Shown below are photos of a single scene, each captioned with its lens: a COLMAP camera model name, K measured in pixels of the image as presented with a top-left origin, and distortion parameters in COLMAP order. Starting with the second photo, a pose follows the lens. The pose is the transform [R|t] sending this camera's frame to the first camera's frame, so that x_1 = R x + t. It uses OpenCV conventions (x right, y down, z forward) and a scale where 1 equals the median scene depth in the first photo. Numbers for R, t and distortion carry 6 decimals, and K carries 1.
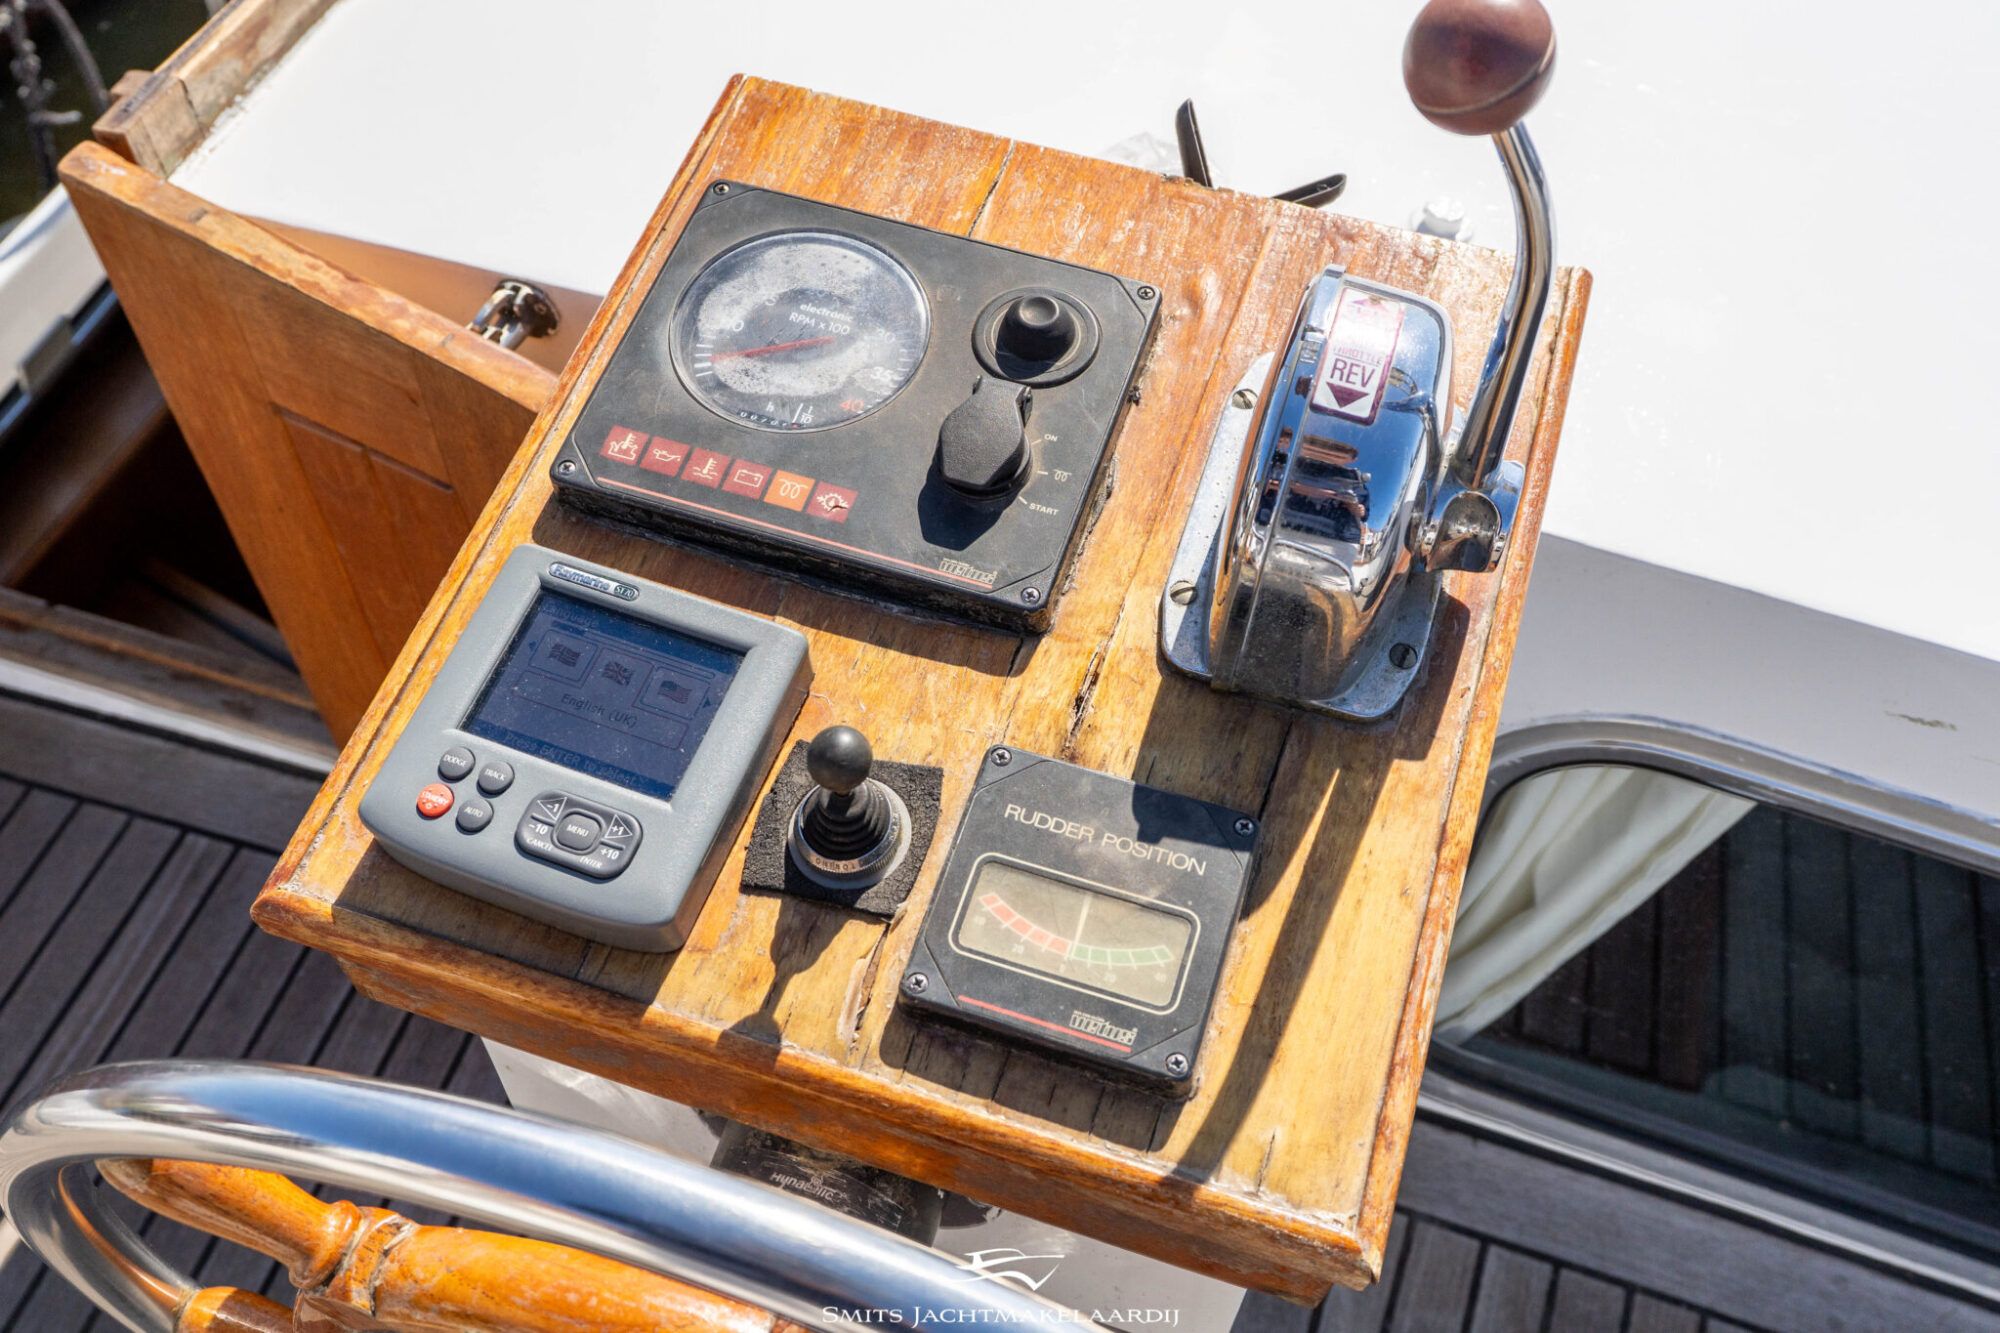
lens RADIAL K [[1744.4, 0, 1011.9], [0, 1744.4, 666.2], [0, 0, 1]] dist [0.008402, -0.004385]
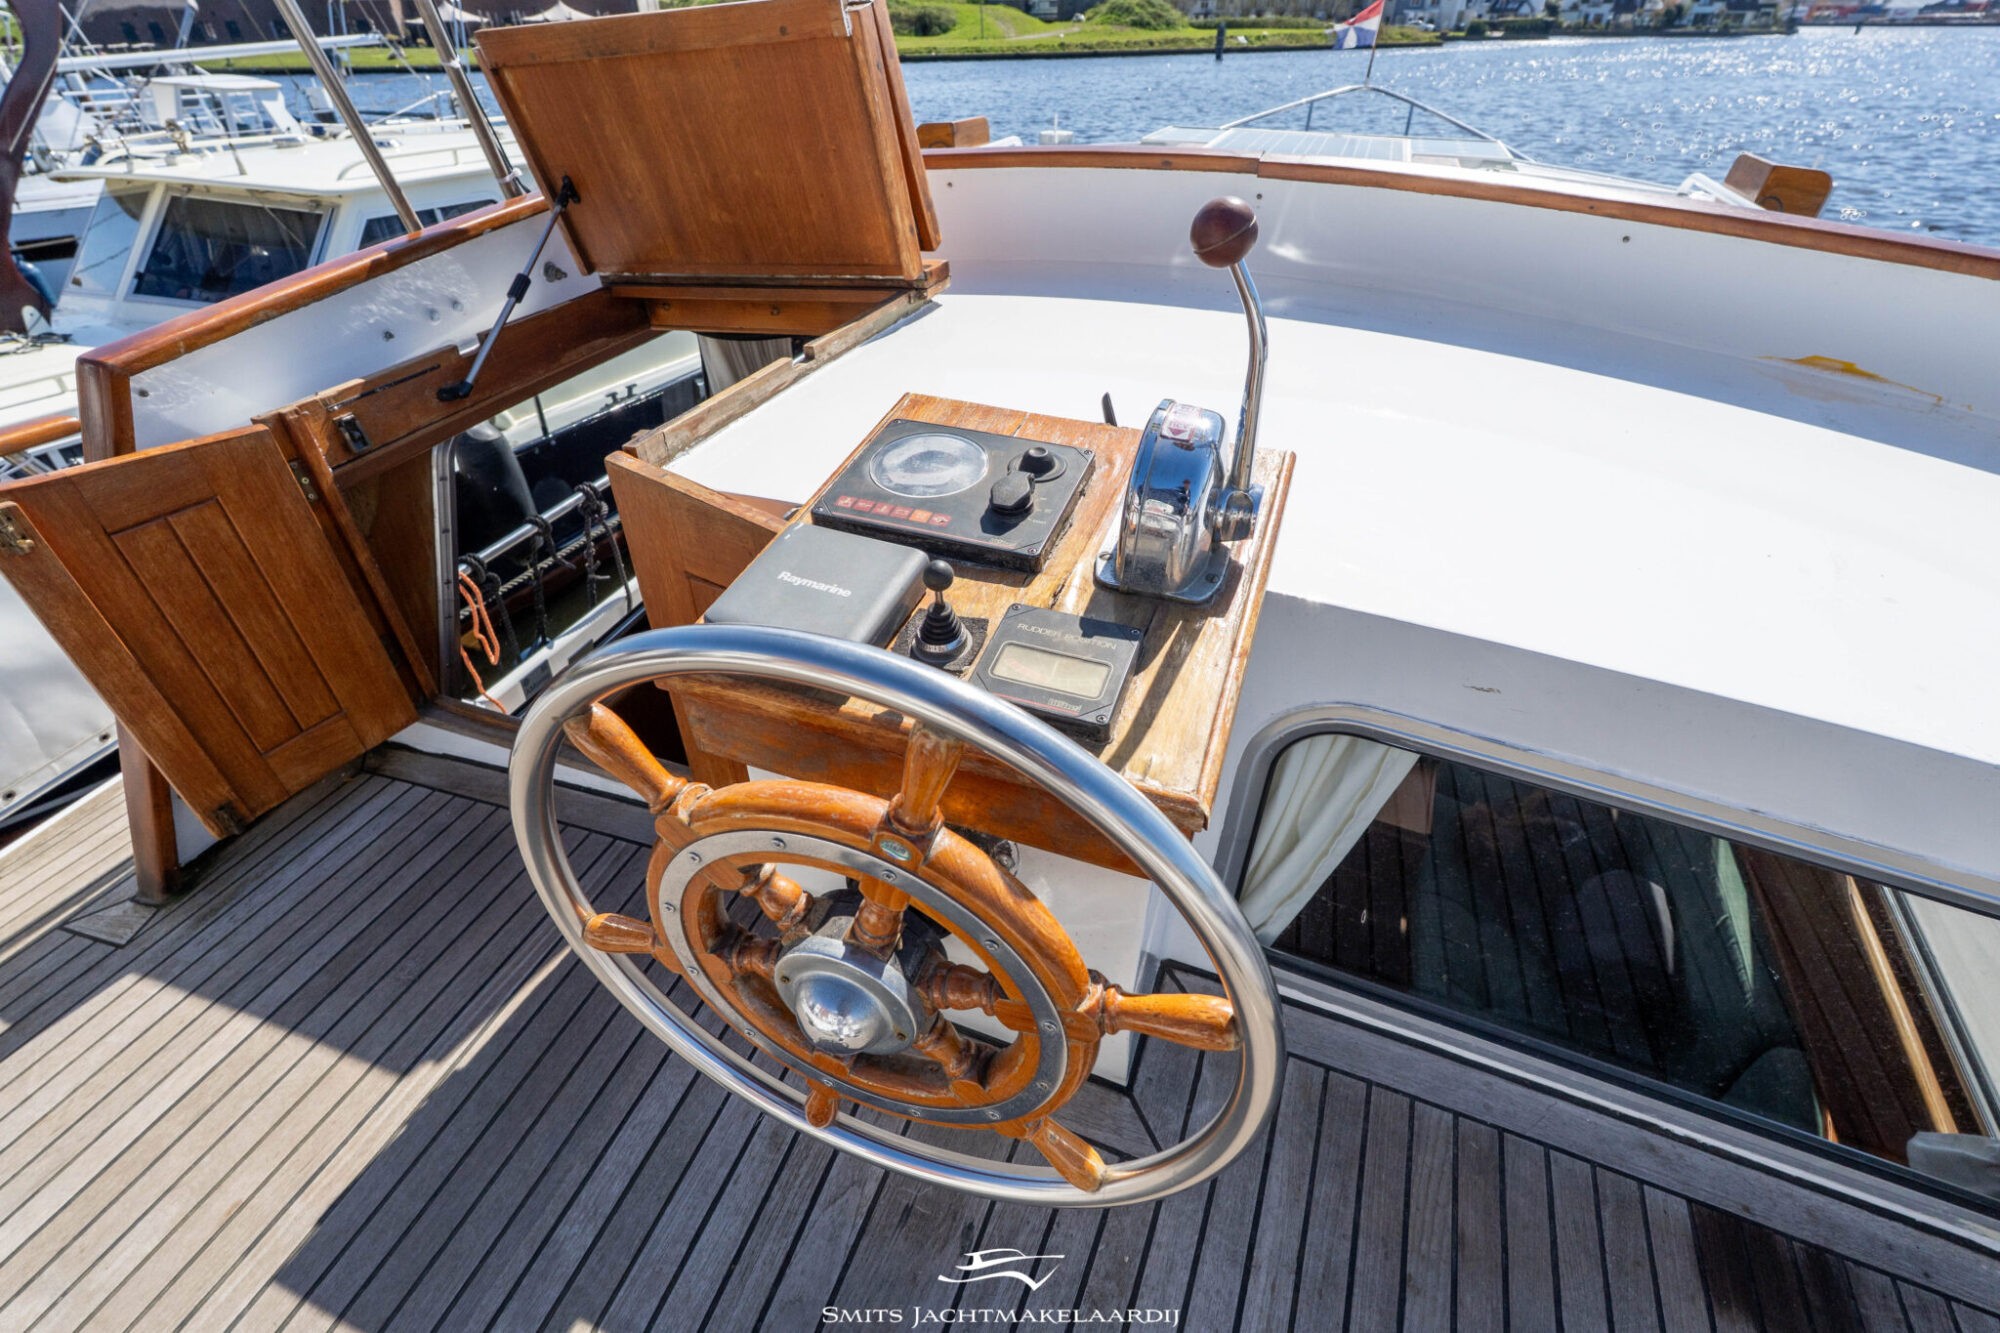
lens RADIAL K [[865.0, 0, 1004.1], [0, 865.0, 672.9], [0, 0, 1]] dist [-0.000514, -0.000581]
pose [[0.999152, 0.008309, -0.040329, 0.019847], [-0.018729, 0.963959, -0.265390, 0.374205], [0.036670, 0.265920, 0.963297, 0.031157]]
